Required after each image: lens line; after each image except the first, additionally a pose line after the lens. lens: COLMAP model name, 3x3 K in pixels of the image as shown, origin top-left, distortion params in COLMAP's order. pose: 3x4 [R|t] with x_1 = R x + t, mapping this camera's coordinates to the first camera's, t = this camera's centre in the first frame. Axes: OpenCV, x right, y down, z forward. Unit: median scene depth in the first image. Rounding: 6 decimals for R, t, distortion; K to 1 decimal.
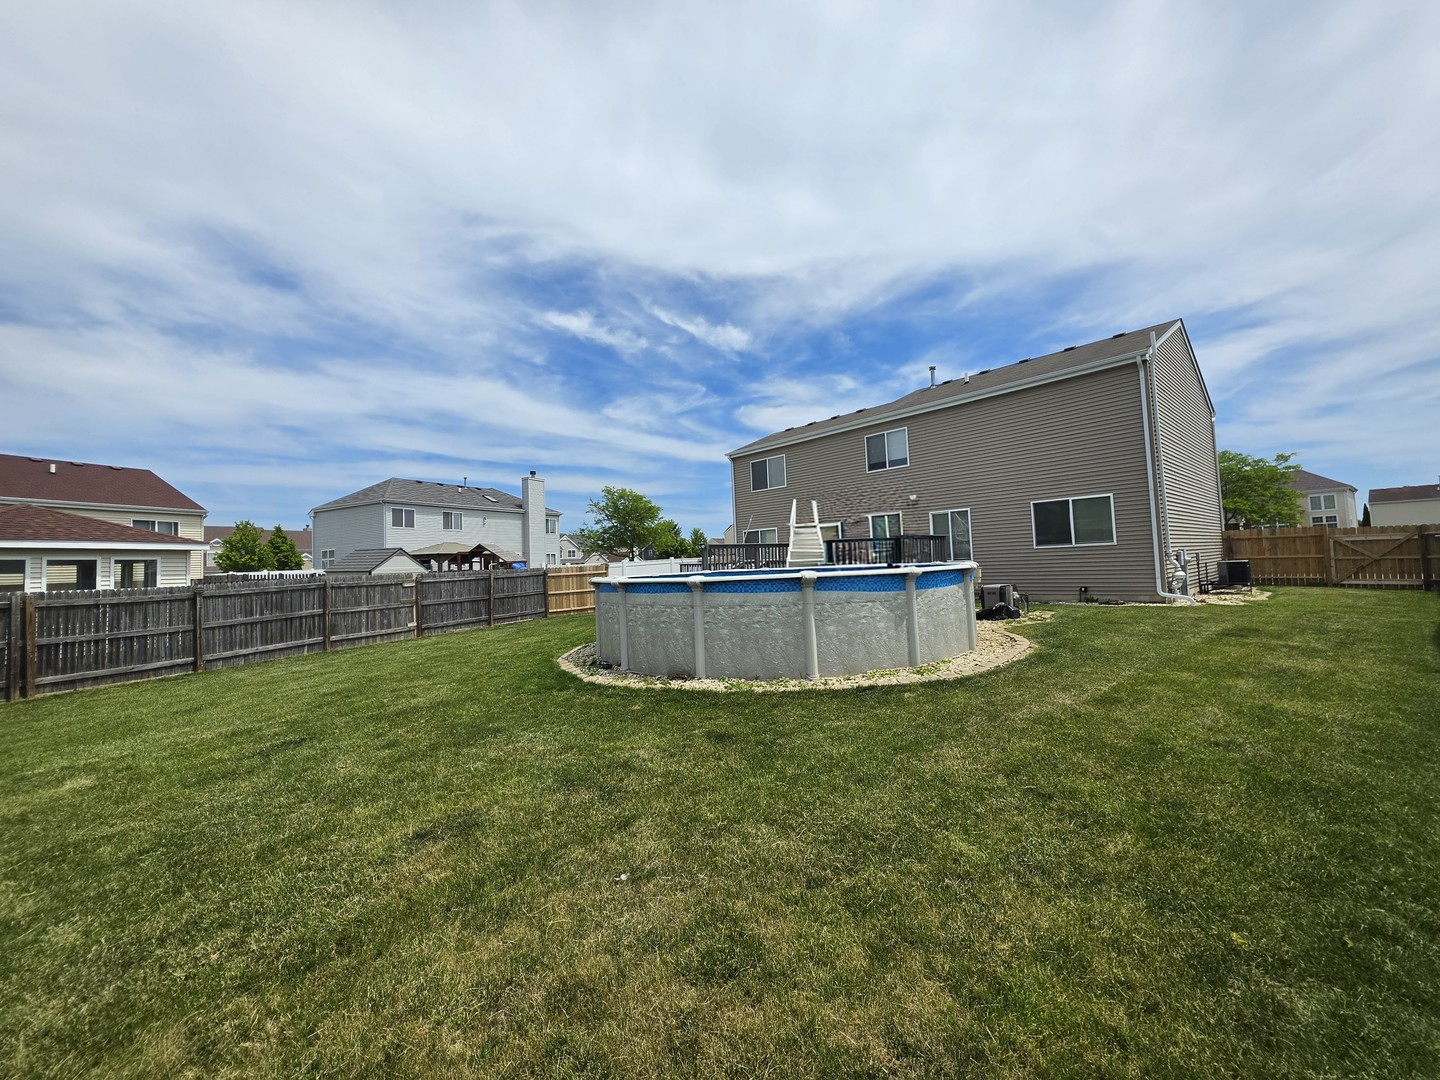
lens RADIAL K [[578.5, 0, 720.0], [0, 578.5, 540.0], [0, 0, 1]] dist [-0.000683, 0.003850]
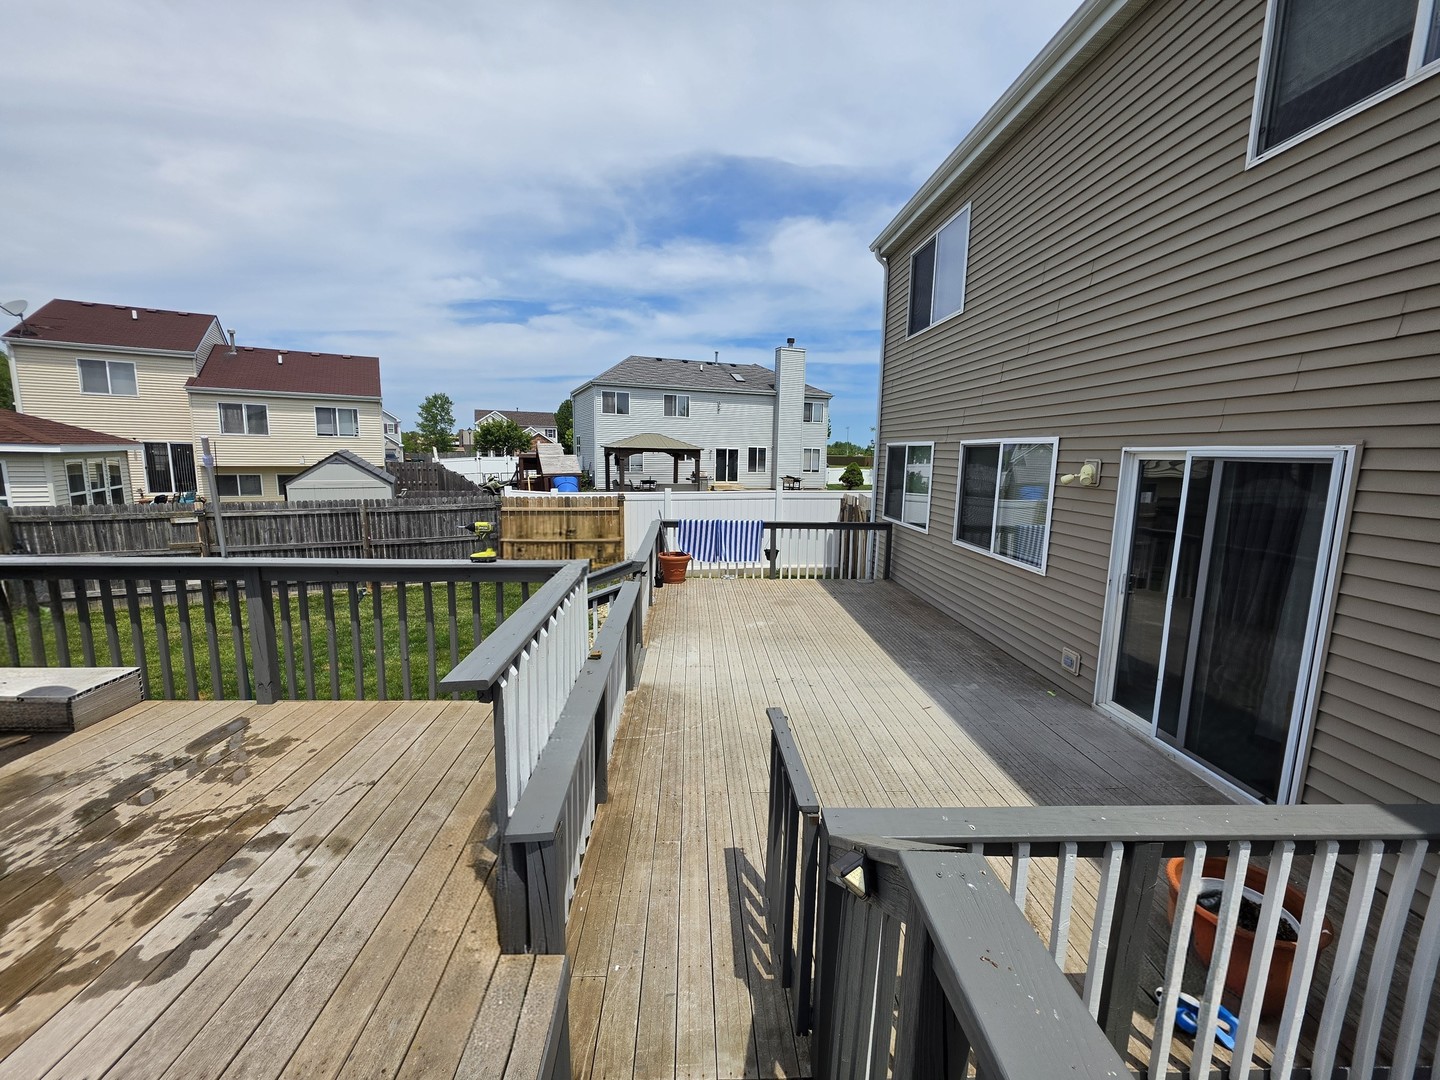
lens RADIAL K [[578.5, 0, 720.0], [0, 578.5, 540.0], [0, 0, 1]] dist [-0.000683, 0.003850]
pose [[0.769444, 0.147752, -0.621390, 0.137753], [-0.019663, 0.977894, 0.208172, -0.019973], [0.638412, -0.147959, 0.755340, 0.396928]]
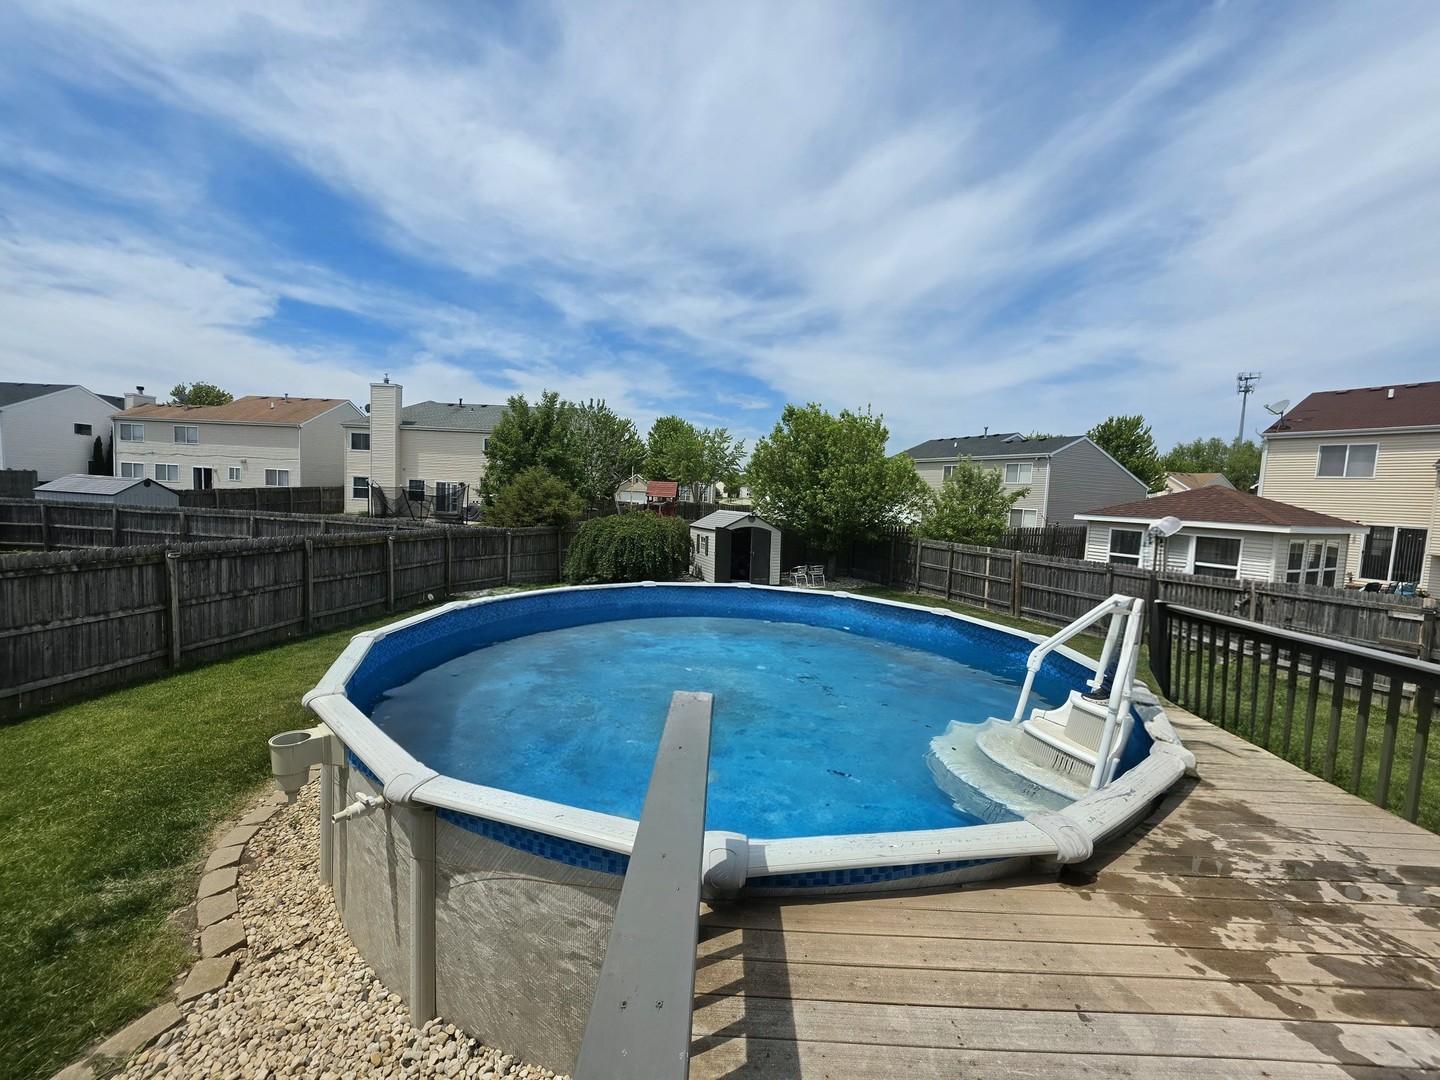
lens RADIAL K [[578.5, 0, 720.0], [0, 578.5, 540.0], [0, 0, 1]] dist [-0.000683, 0.003850]
pose [[-0.666192, 0.069268, -0.742556, 0.145754], [0.009611, 0.996392, 0.084324, -0.022717], [0.745718, 0.049039, -0.664454, 0.389214]]
